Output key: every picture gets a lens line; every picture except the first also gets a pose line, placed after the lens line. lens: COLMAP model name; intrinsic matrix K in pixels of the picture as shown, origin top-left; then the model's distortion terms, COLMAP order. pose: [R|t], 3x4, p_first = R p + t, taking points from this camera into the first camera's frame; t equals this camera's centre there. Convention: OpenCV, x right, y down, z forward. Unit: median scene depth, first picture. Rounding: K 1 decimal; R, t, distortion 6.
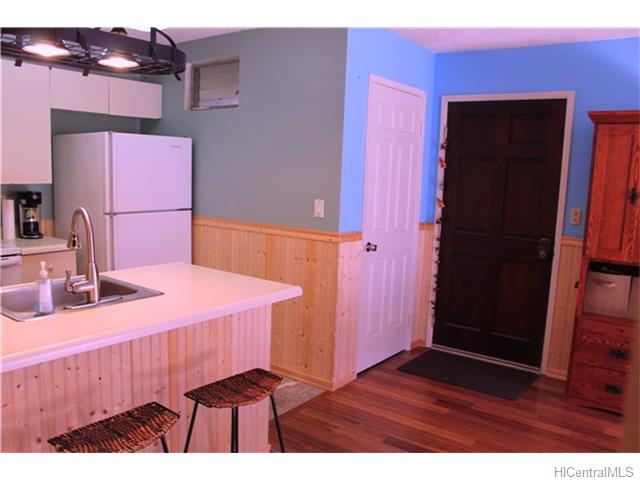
lens RADIAL K [[538.8, 0, 319.8], [0, 538.8, 245.3], [0, 0, 1]] dist [-0.165225, 0.144063]
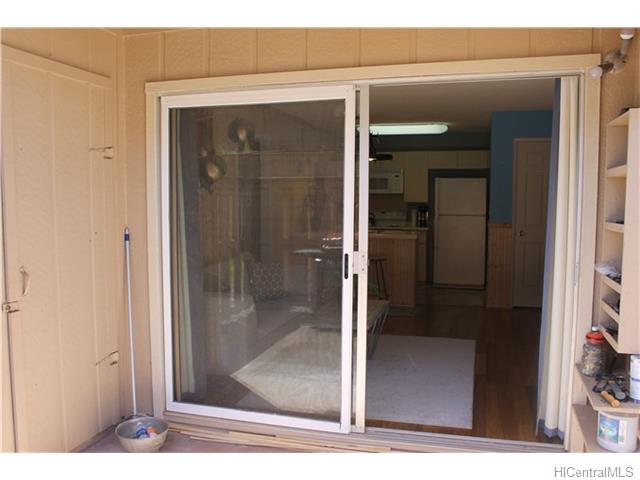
lens RADIAL K [[551.7, 0, 319.2], [0, 551.7, 243.6], [0, 0, 1]] dist [-0.168465, 0.153840]
pose [[0.338880, 0.035726, -0.940151, 1.528421], [-0.118882, 0.992895, -0.005121, 0.123767], [0.933288, 0.113502, 0.340720, -0.207076]]
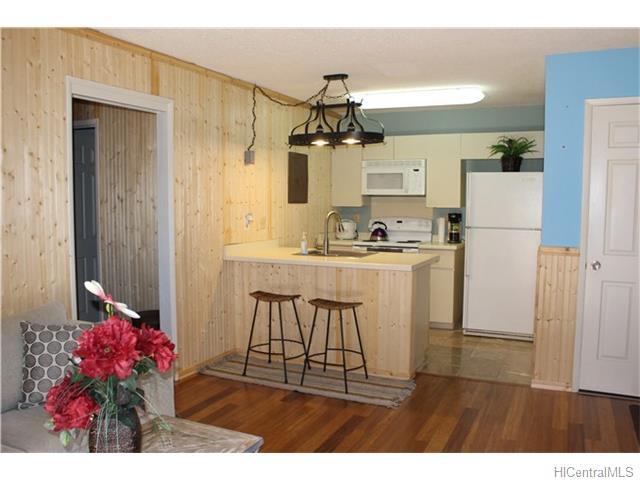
lens RADIAL K [[551.7, 0, 319.2], [0, 551.7, 243.6], [0, 0, 1]] dist [-0.168465, 0.153840]
pose [[0.203061, 0.039760, -0.978359, 0.972266], [-0.135855, 0.990655, 0.012062, 0.022426], [0.969696, 0.130466, 0.206565, 0.281925]]
